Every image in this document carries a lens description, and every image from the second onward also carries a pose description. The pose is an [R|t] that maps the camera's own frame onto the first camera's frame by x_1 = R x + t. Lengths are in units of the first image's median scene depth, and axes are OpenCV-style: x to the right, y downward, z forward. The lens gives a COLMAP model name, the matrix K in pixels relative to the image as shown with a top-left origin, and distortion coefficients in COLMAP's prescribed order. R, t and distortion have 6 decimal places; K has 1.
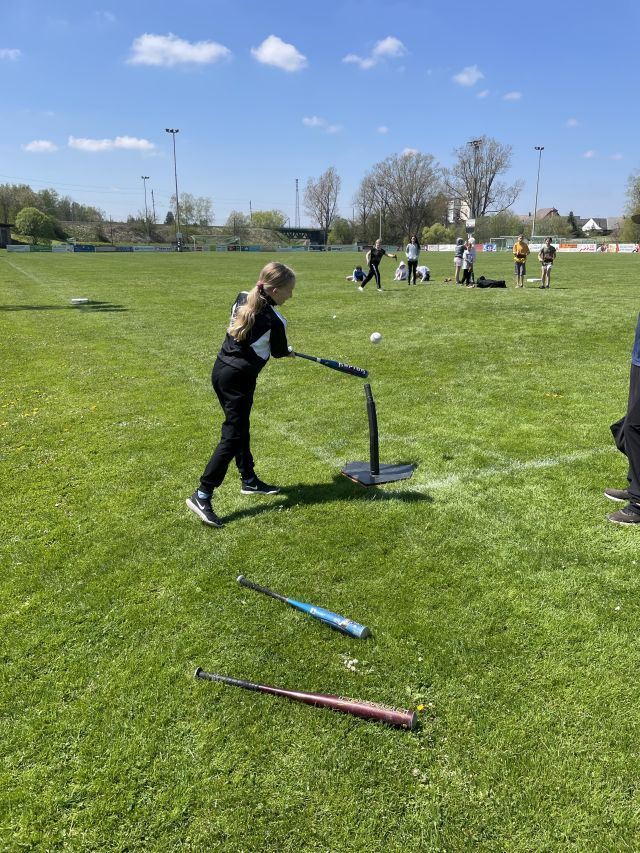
lens RADIAL K [[658.0, 0, 322.4], [0, 658.0, 427.5], [0, 0, 1]] dist [0.015628, -0.017102]
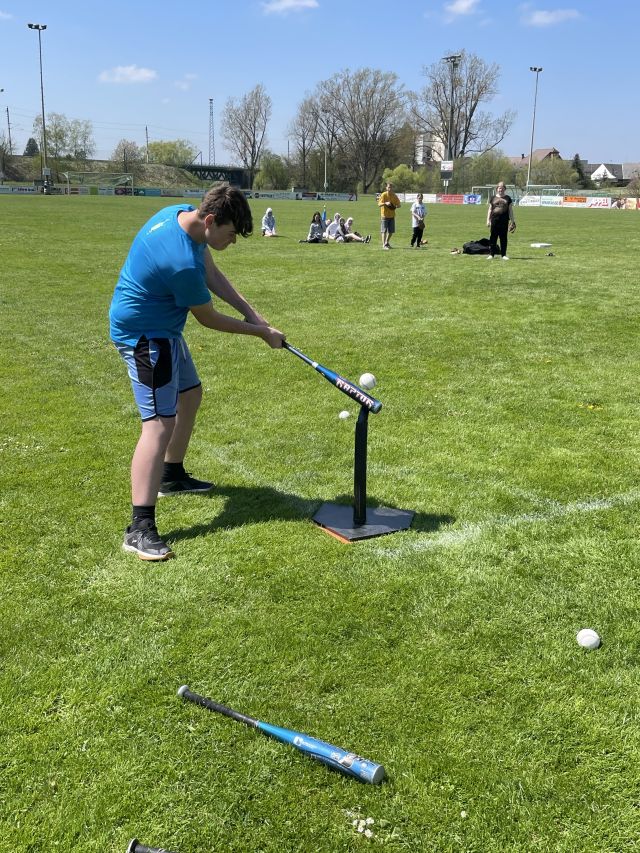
lens RADIAL K [[900.7, 0, 319.9], [0, 900.7, 424.2], [0, 0, 1]] dist [0.006175, 0.000000]
pose [[0.996526, 0.002781, 0.083238, -0.020568], [-0.001407, 0.999862, -0.016559, -0.008905], [-0.083273, 0.016385, 0.996392, 0.022029]]
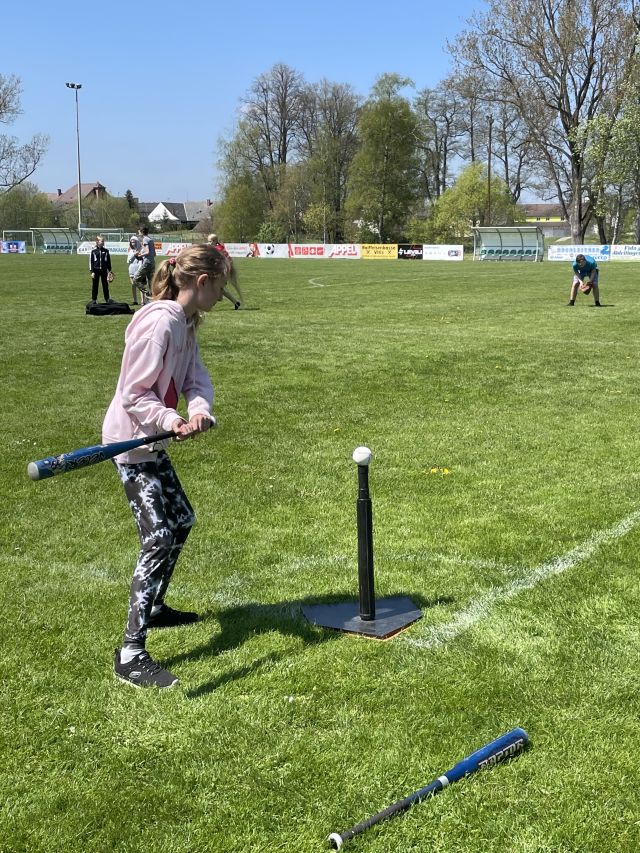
lens RADIAL K [[1175.6, 0, 319.0], [0, 1175.6, 428.0], [0, 0, 1]] dist [0.020197, 0.000000]
pose [[0.870560, -0.063320, 0.487972, -0.268787], [0.118013, 0.989610, -0.082125, -0.010606], [-0.477702, 0.129082, 0.868987, 0.025579]]
